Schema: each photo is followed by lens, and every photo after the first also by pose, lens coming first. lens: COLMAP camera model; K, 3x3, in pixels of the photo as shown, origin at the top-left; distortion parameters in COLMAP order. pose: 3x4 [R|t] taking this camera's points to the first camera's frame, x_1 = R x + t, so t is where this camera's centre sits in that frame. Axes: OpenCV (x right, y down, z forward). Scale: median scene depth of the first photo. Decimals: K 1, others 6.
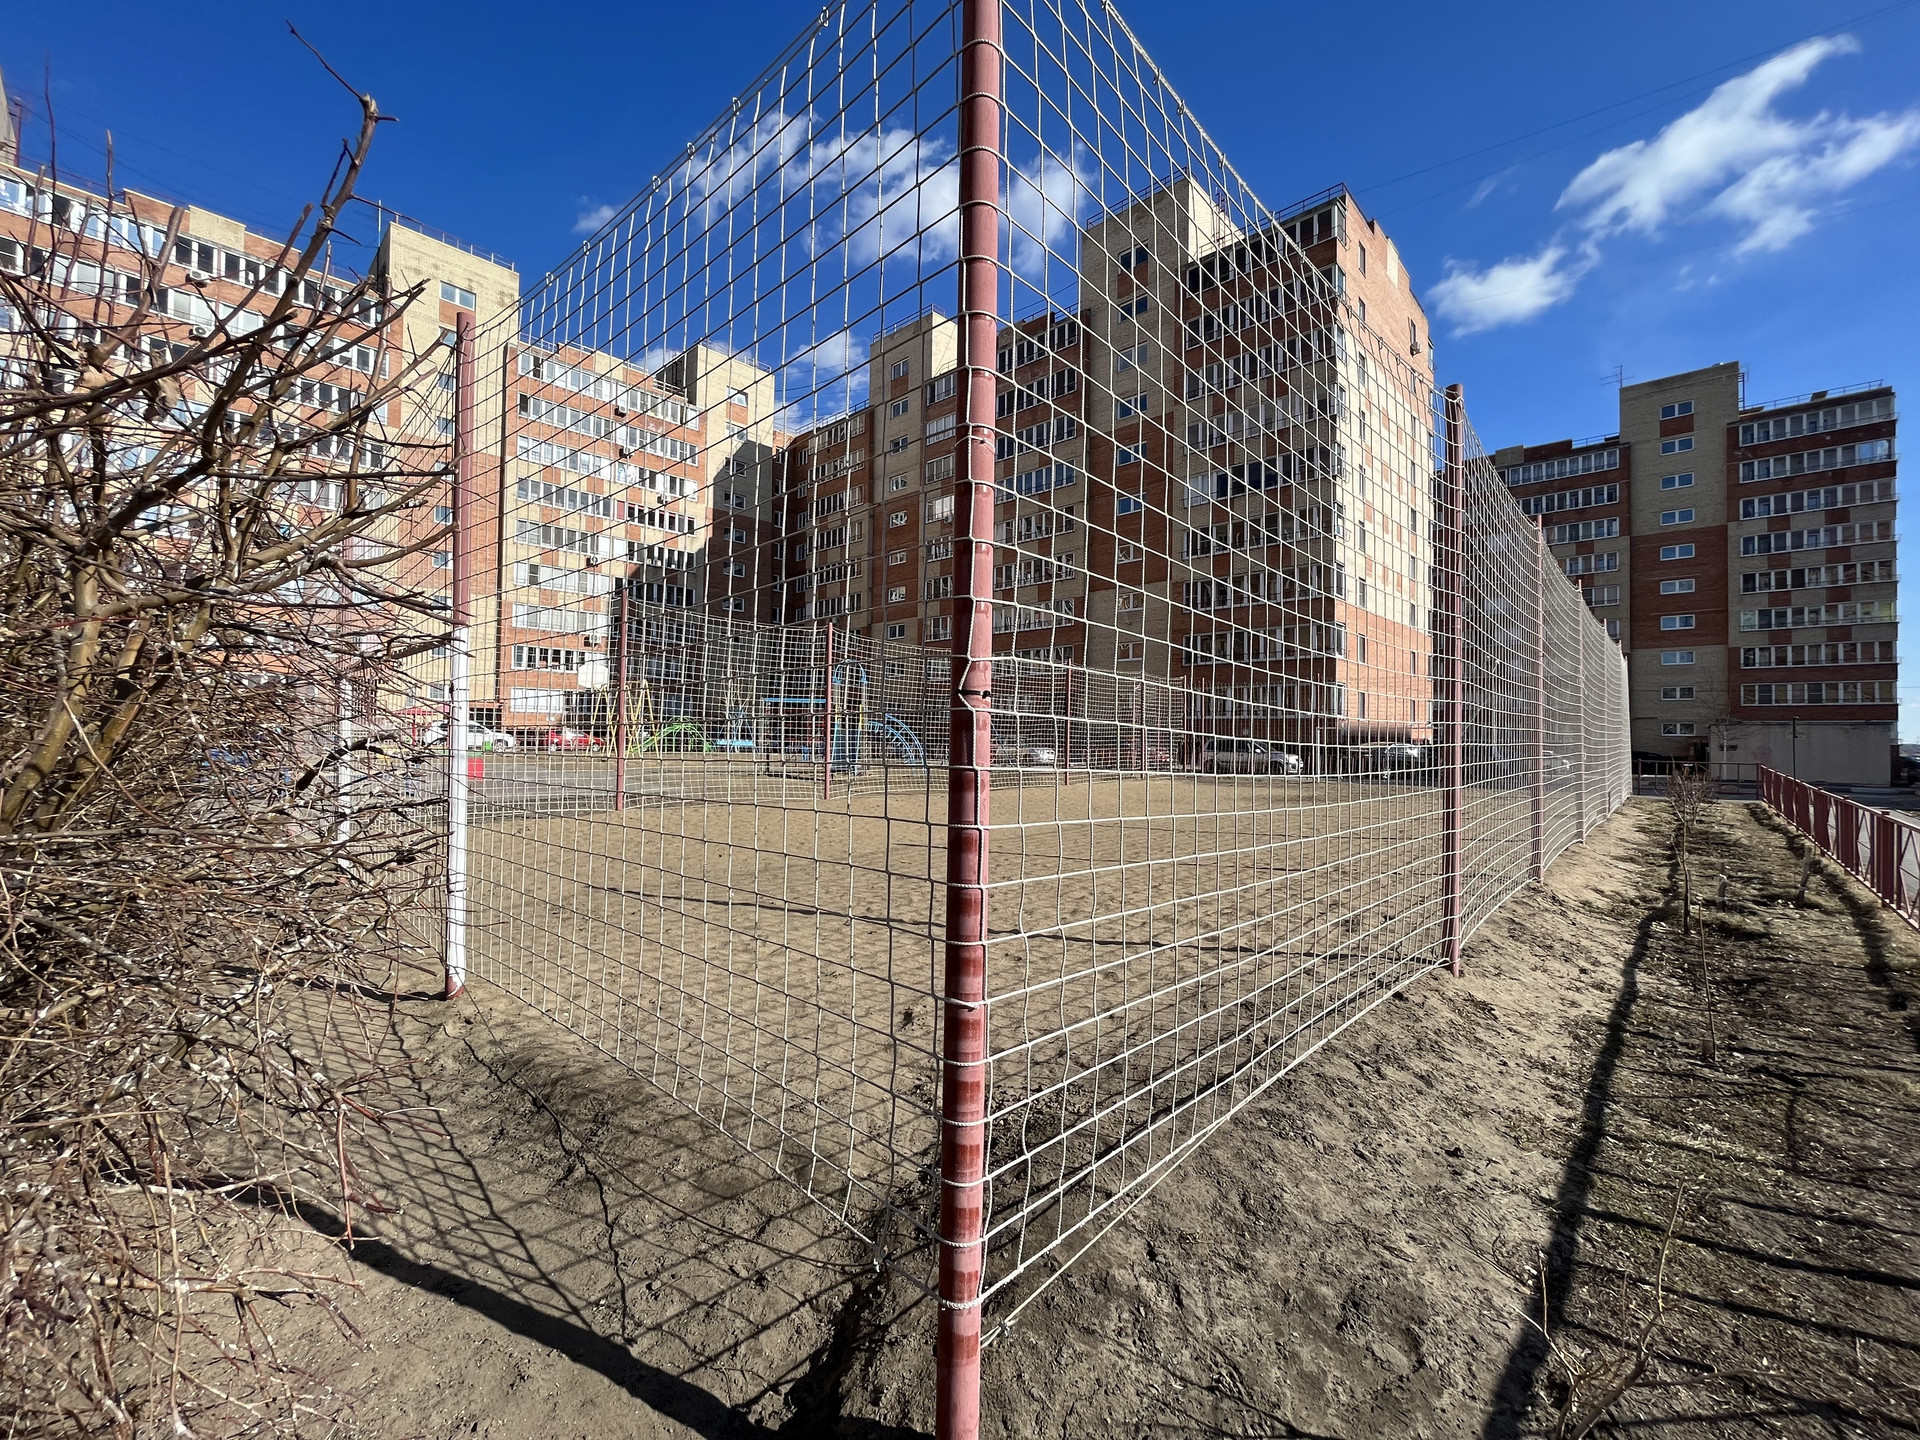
lens RADIAL K [[767.6, 0, 957.1], [0, 767.6, 726.1], [0, 0, 1]] dist [-0.003168, 0.000472]
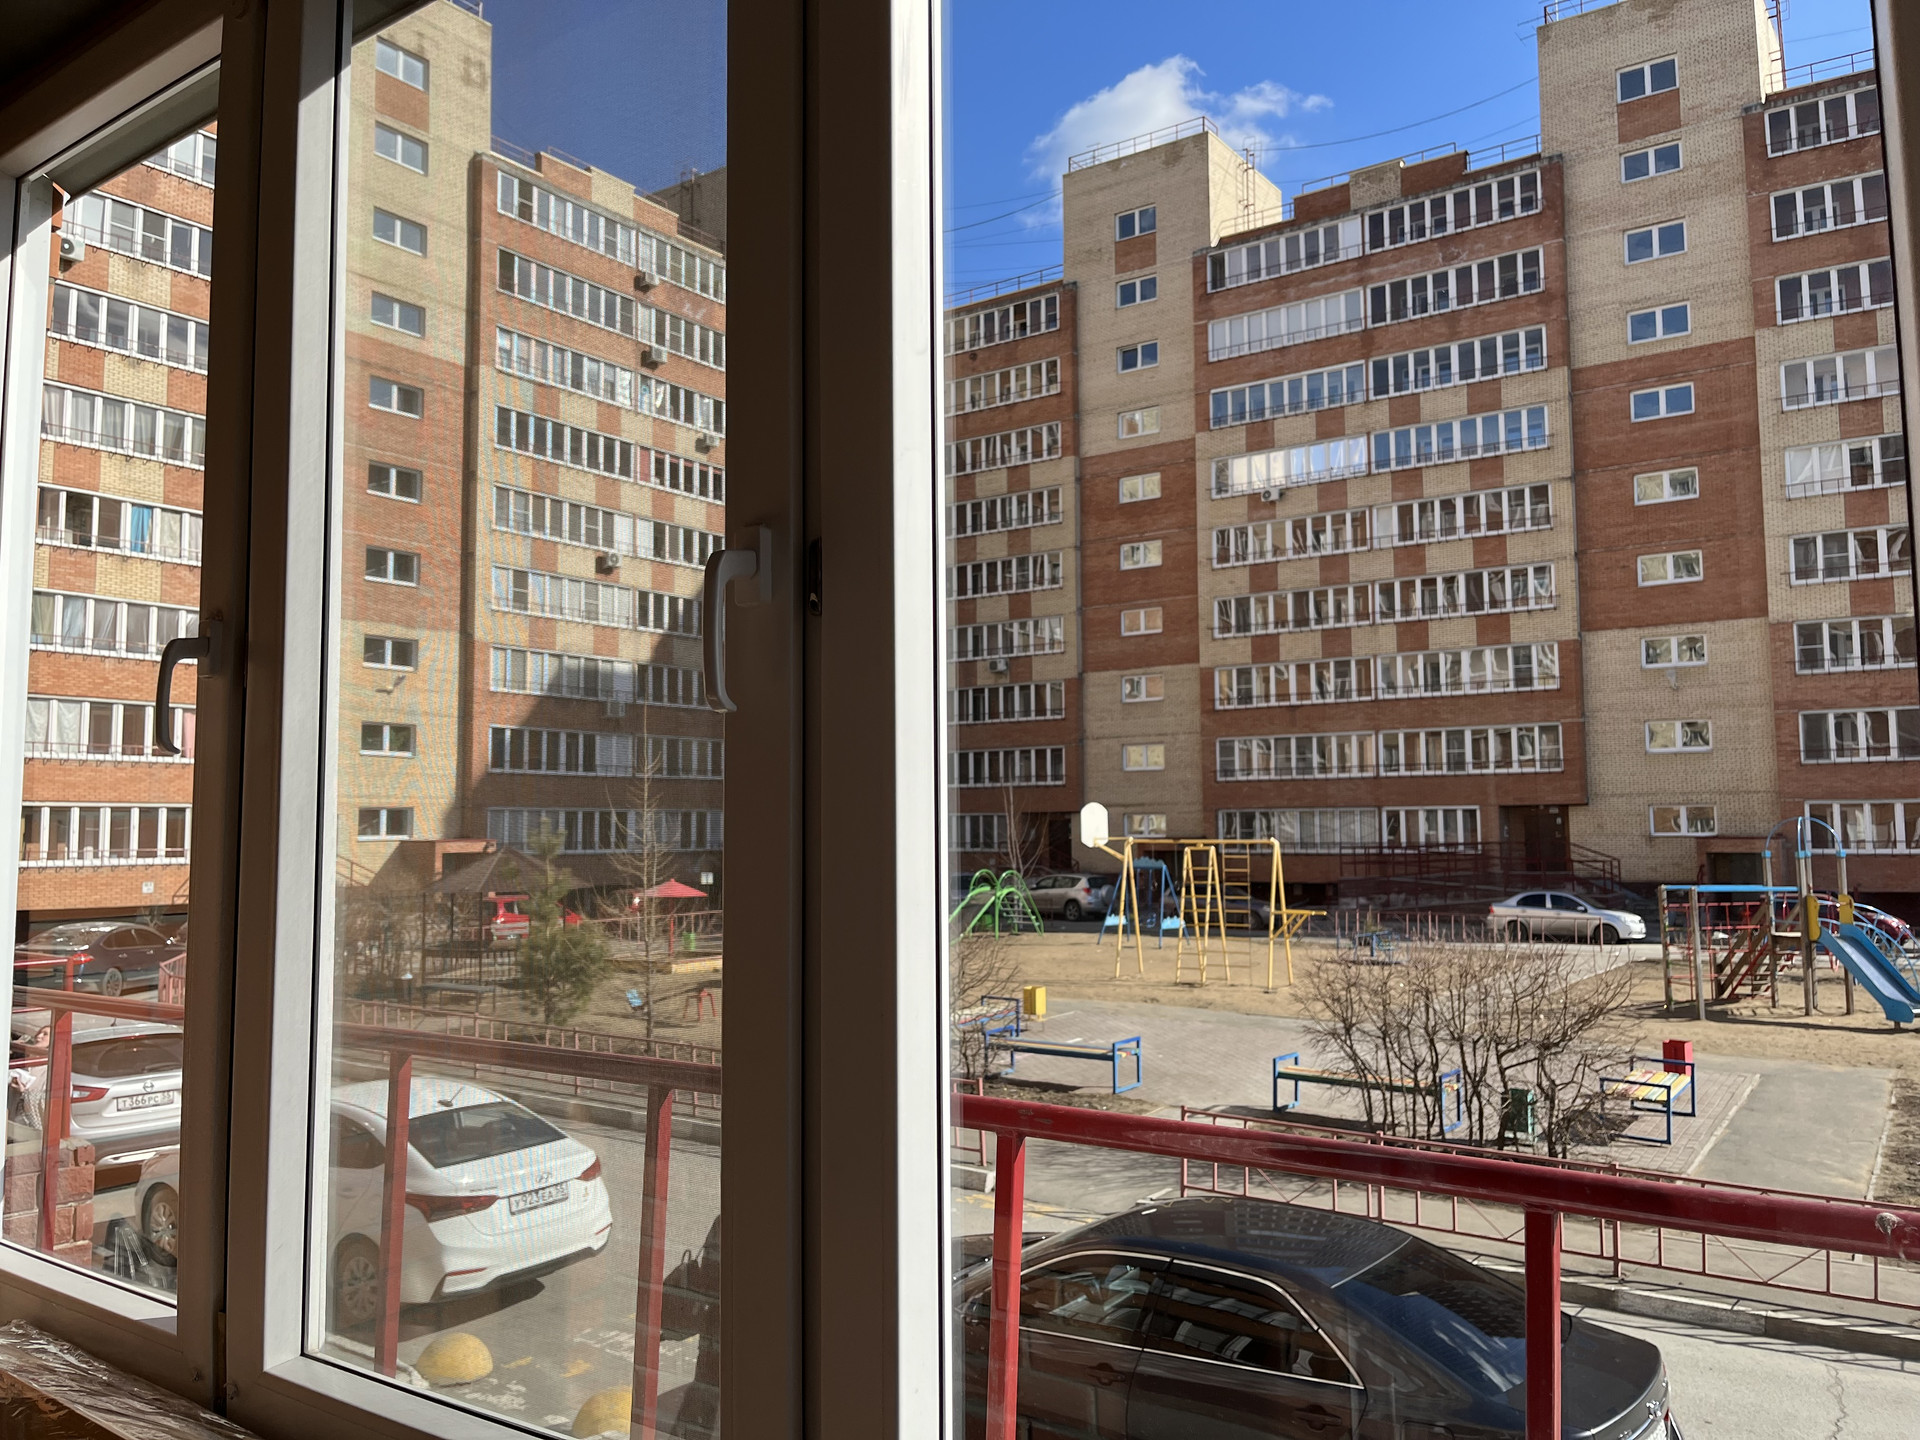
lens RADIAL K [[1458.8, 0, 955.5], [0, 1458.8, 714.4], [0, 0, 1]] dist [0.069242, -0.090625]
pose [[0.989297, -0.009010, 0.145639, -0.373899], [0.018195, 0.997919, -0.061856, -0.042320], [-0.144779, 0.063843, 0.987402, -0.021122]]
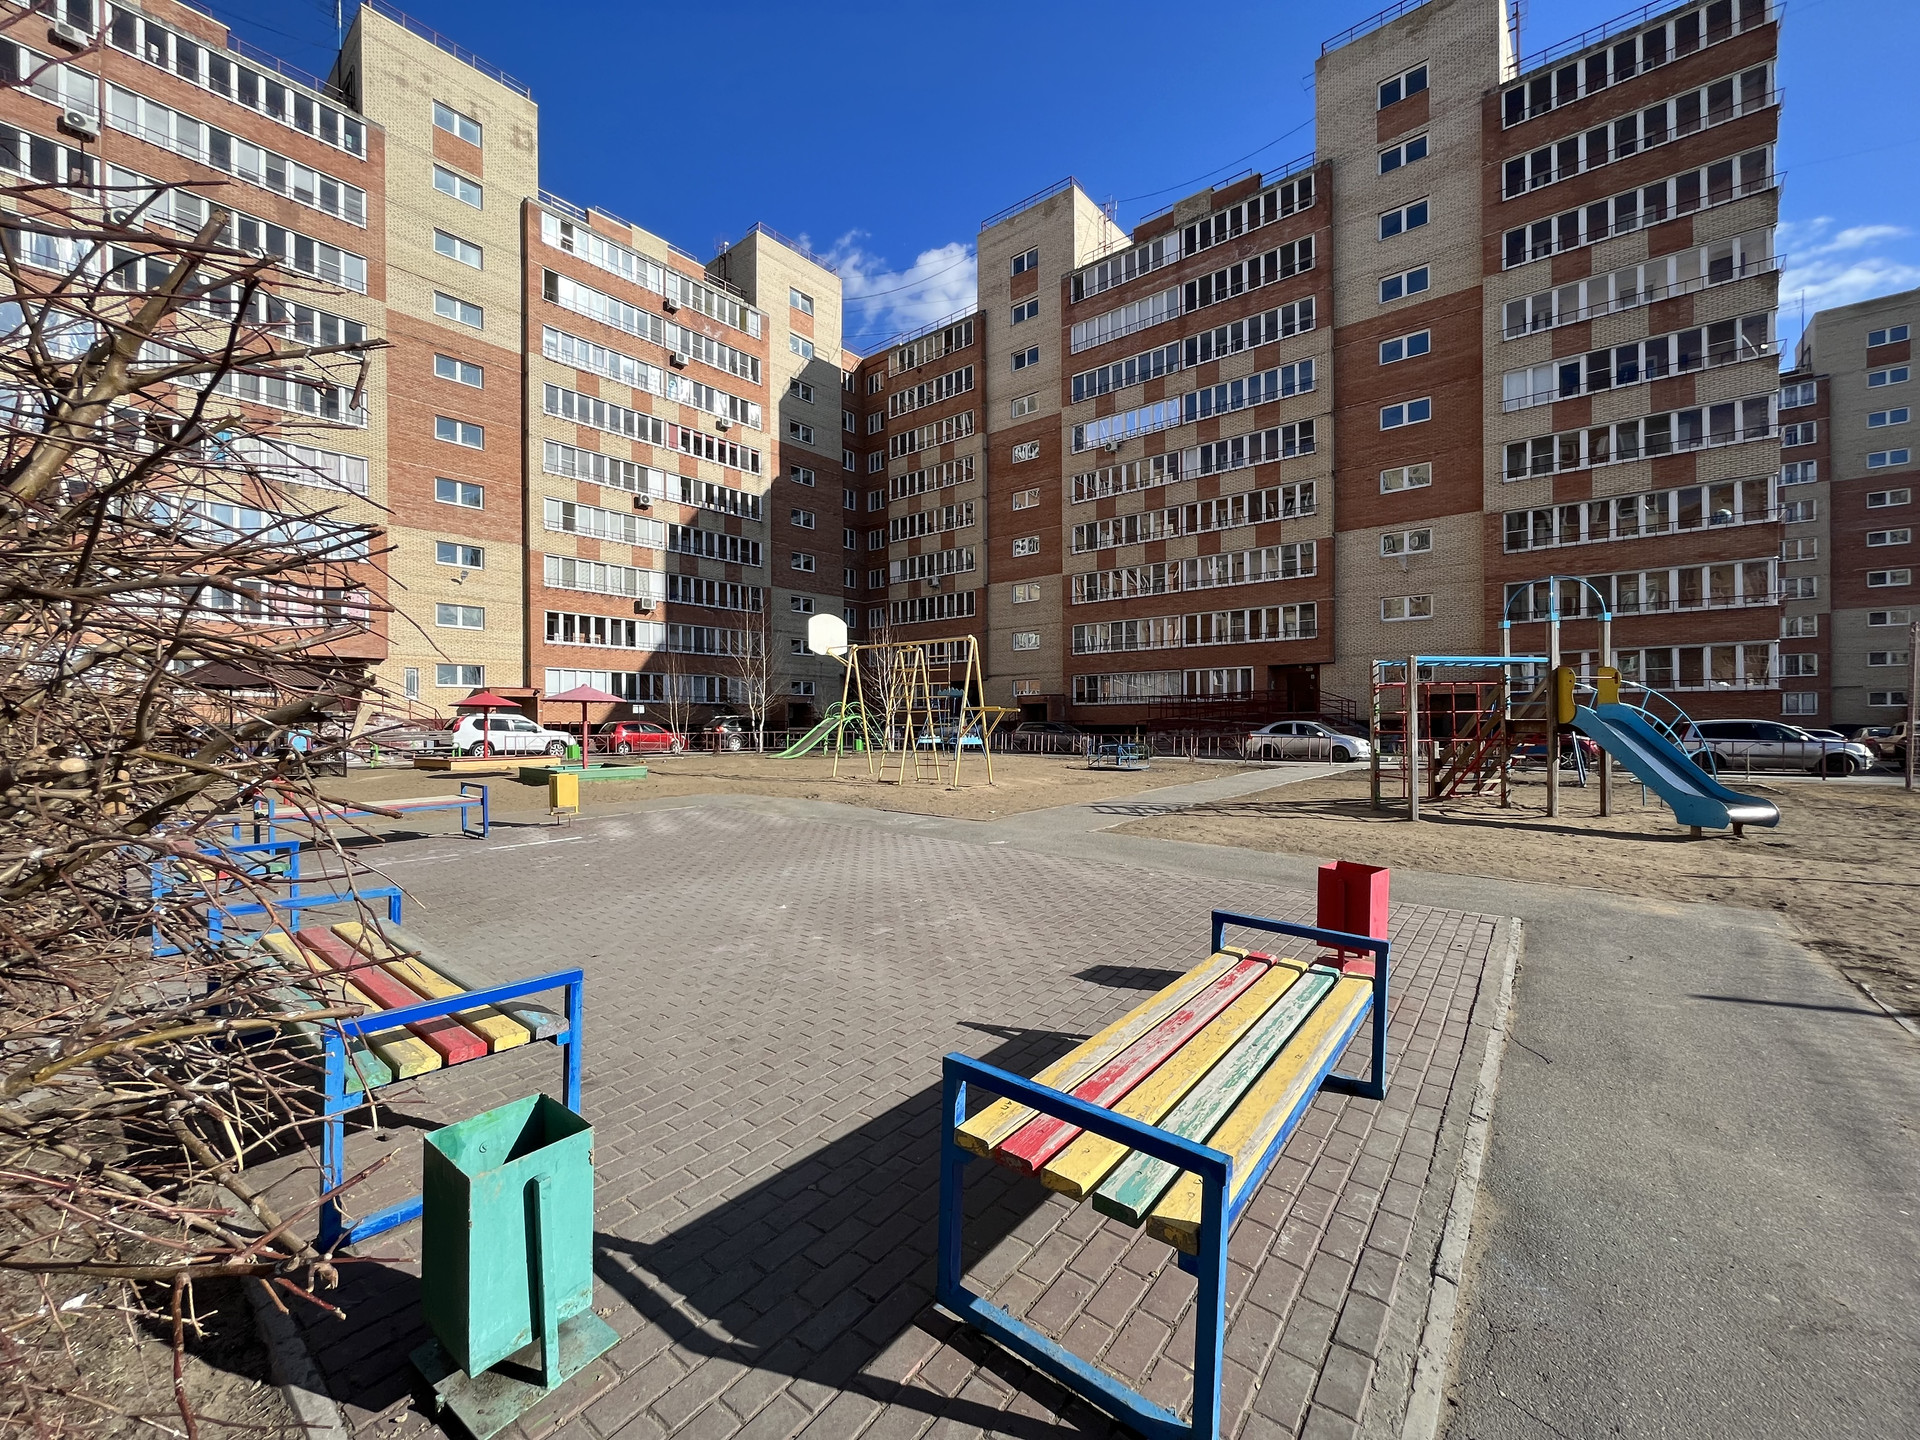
lens RADIAL K [[767.6, 0, 954.5], [0, 767.6, 726.6], [0, 0, 1]] dist [-0.003168, 0.000472]
pose [[0.997591, -0.018601, 0.066831, -0.213869], [0.017148, 0.999605, 0.022251, -0.003585], [-0.067219, -0.021051, 0.997516, 0.209334]]
